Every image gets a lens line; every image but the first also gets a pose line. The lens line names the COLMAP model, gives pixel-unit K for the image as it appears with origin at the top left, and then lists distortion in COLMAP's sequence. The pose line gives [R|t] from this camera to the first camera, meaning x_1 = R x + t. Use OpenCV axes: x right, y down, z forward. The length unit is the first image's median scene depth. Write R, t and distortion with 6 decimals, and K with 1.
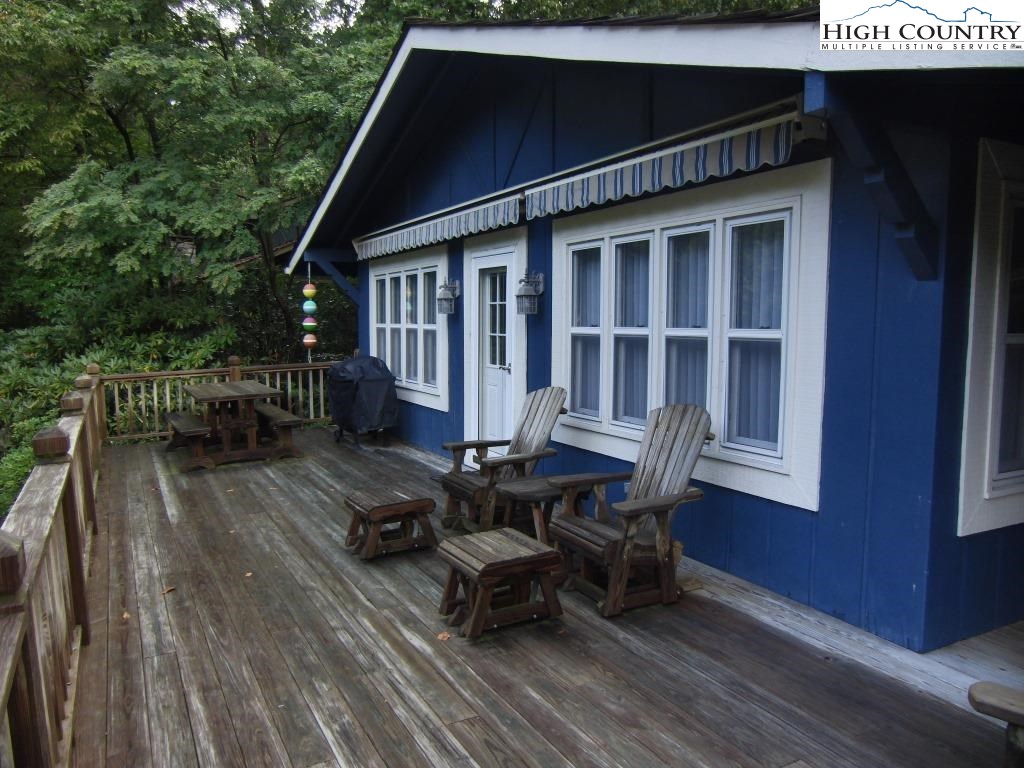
lens RADIAL K [[720.5, 0, 507.4], [0, 720.5, 385.2], [0, 0, 1]] dist [-0.012841, 0.000386]
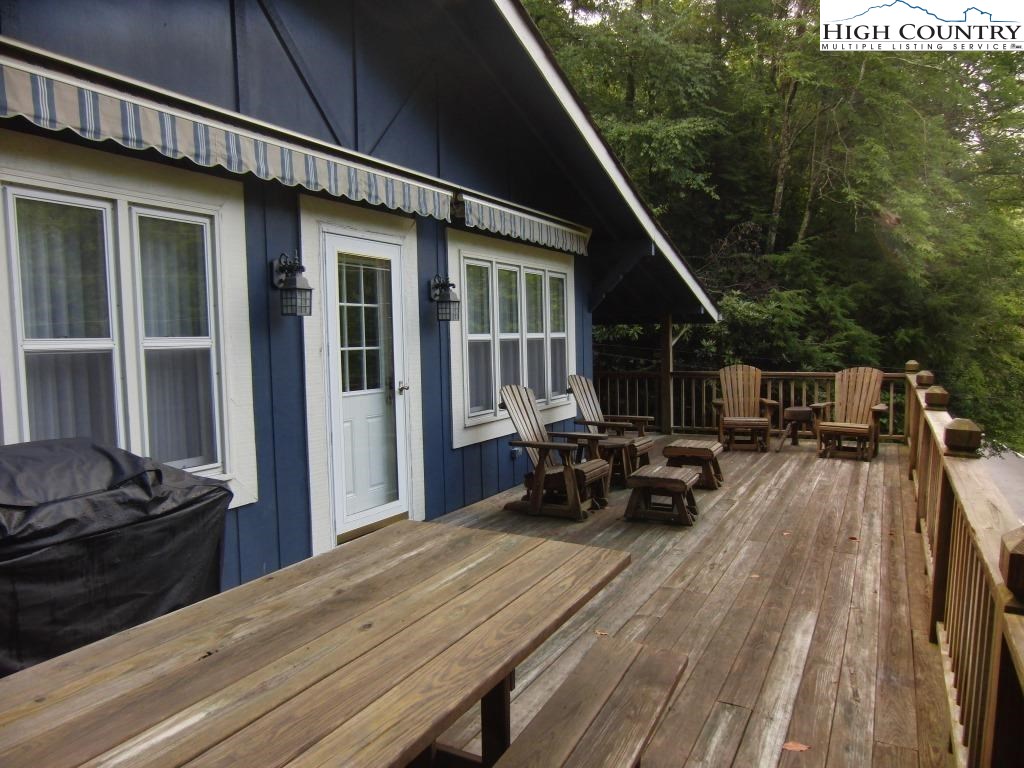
lens RADIAL K [[720.5, 0, 508.1], [0, 720.5, 386.7], [0, 0, 1]] dist [-0.012841, 0.000386]
pose [[-0.547726, -0.040049, 0.835699, -0.960048], [0.102204, 0.988170, 0.114342, -0.137151], [-0.830392, 0.148040, -0.537153, 1.746903]]
